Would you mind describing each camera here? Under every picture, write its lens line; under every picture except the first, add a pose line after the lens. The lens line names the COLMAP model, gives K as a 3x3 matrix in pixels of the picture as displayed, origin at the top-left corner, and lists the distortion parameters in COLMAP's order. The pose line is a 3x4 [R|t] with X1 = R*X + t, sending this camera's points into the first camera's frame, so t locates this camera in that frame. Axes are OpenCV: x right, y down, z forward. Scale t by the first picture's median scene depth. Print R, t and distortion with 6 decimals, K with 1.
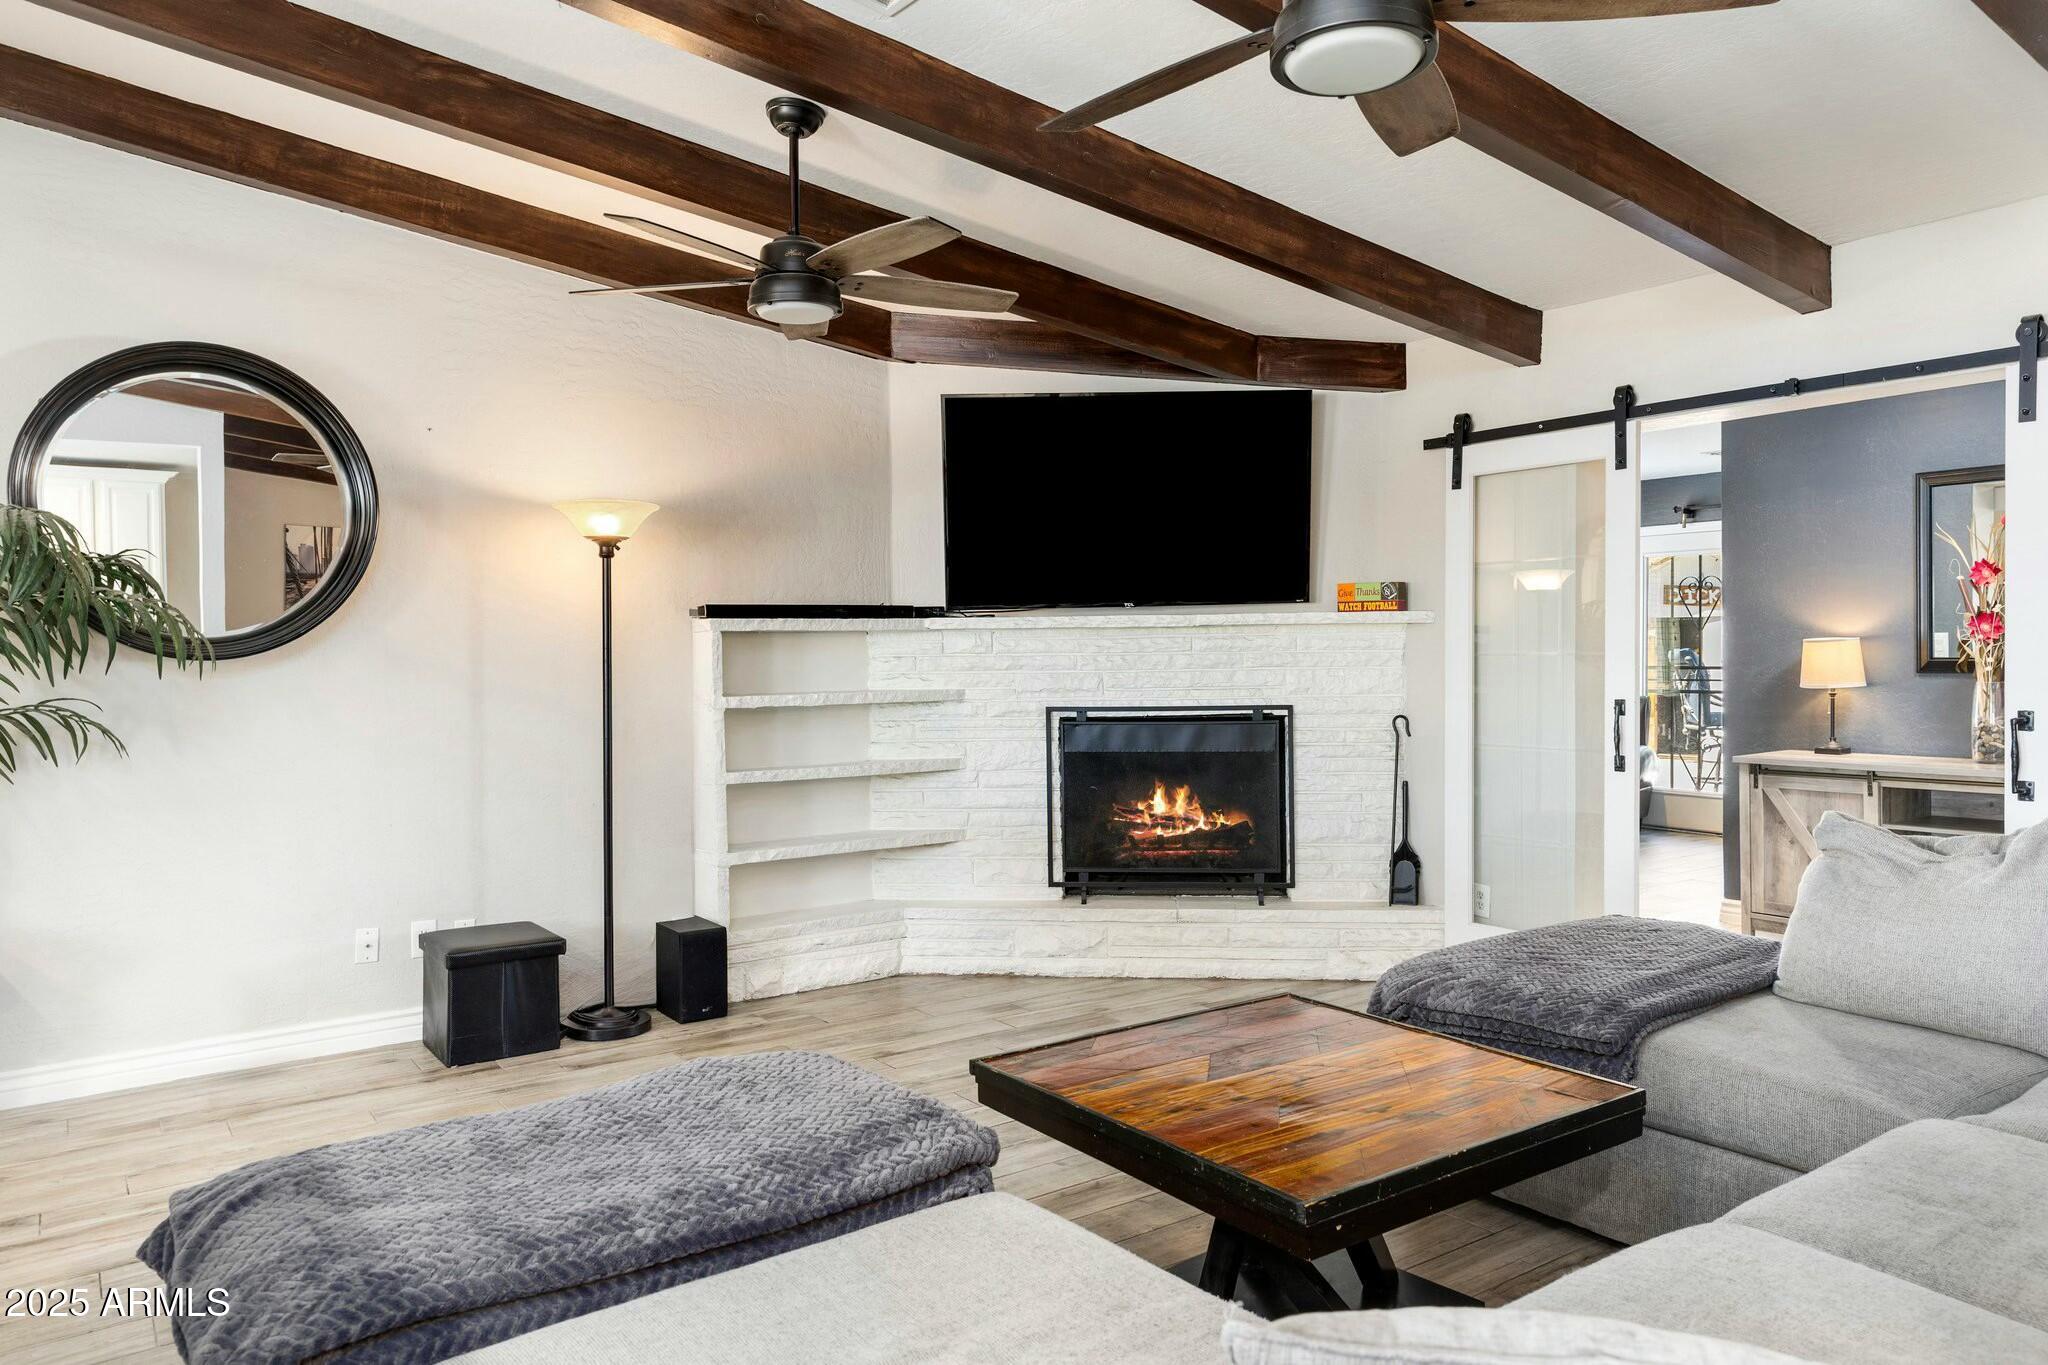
lens RADIAL K [[1378.2, 0, 1024.0], [0, 1378.2, 682.5], [0, 0, 1]] dist [0.001533, 0.000418]
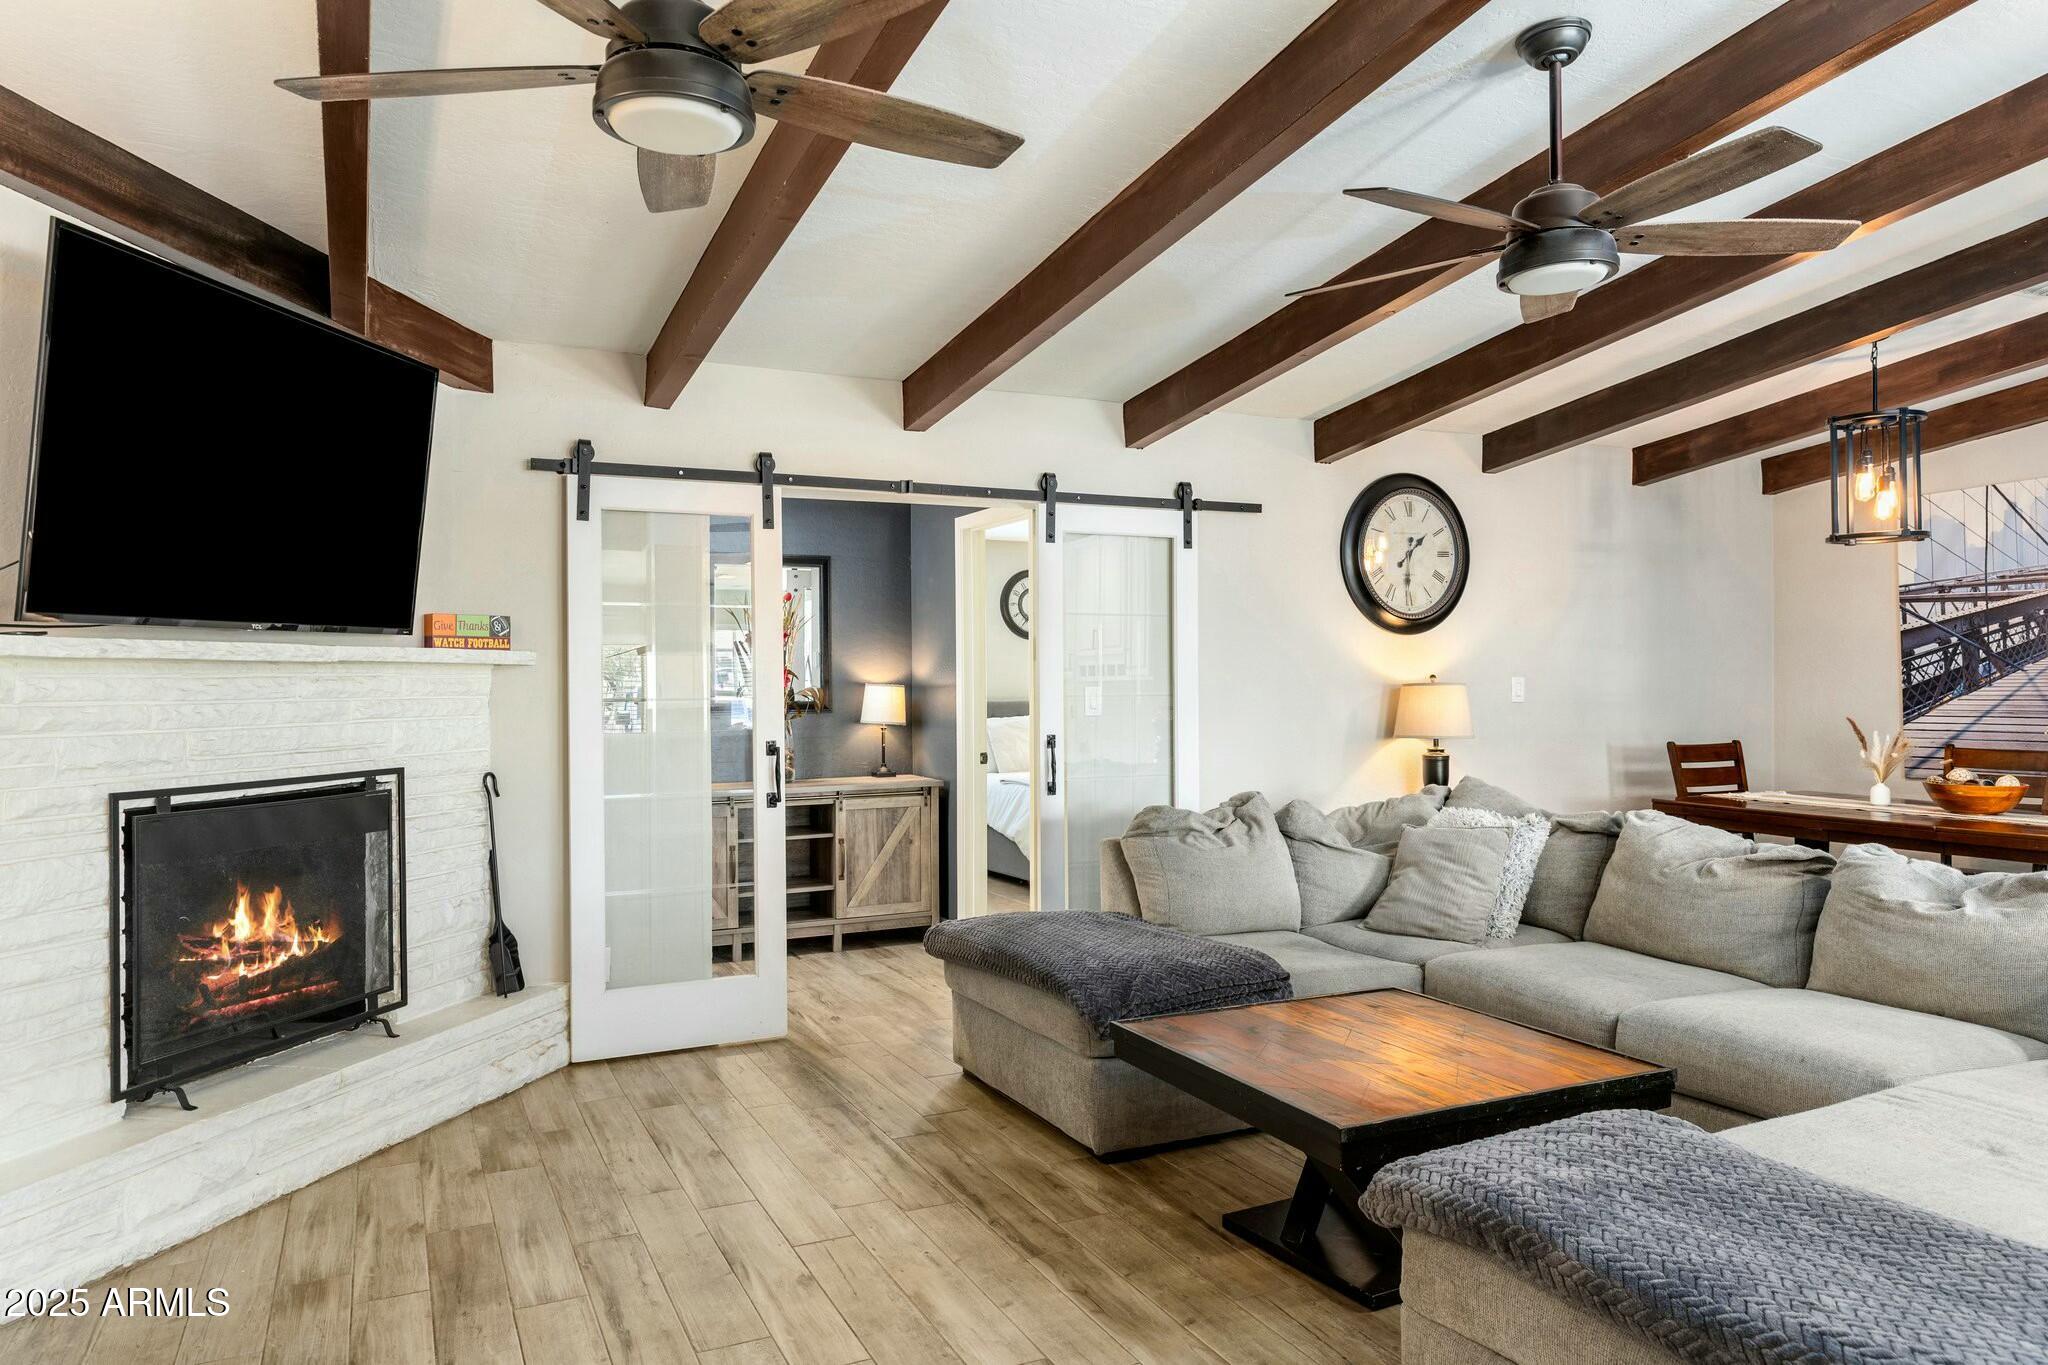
lens RADIAL K [[1351.3, 0, 1024.0], [0, 1351.3, 682.5], [0, 0, 1]] dist [-0.000289, -0.000833]
pose [[0.166031, 0.009830, 0.986071, -0.489978], [0.027773, 0.999507, -0.014640, -0.010312], [-0.985729, 0.029817, 0.165677, 0.528735]]
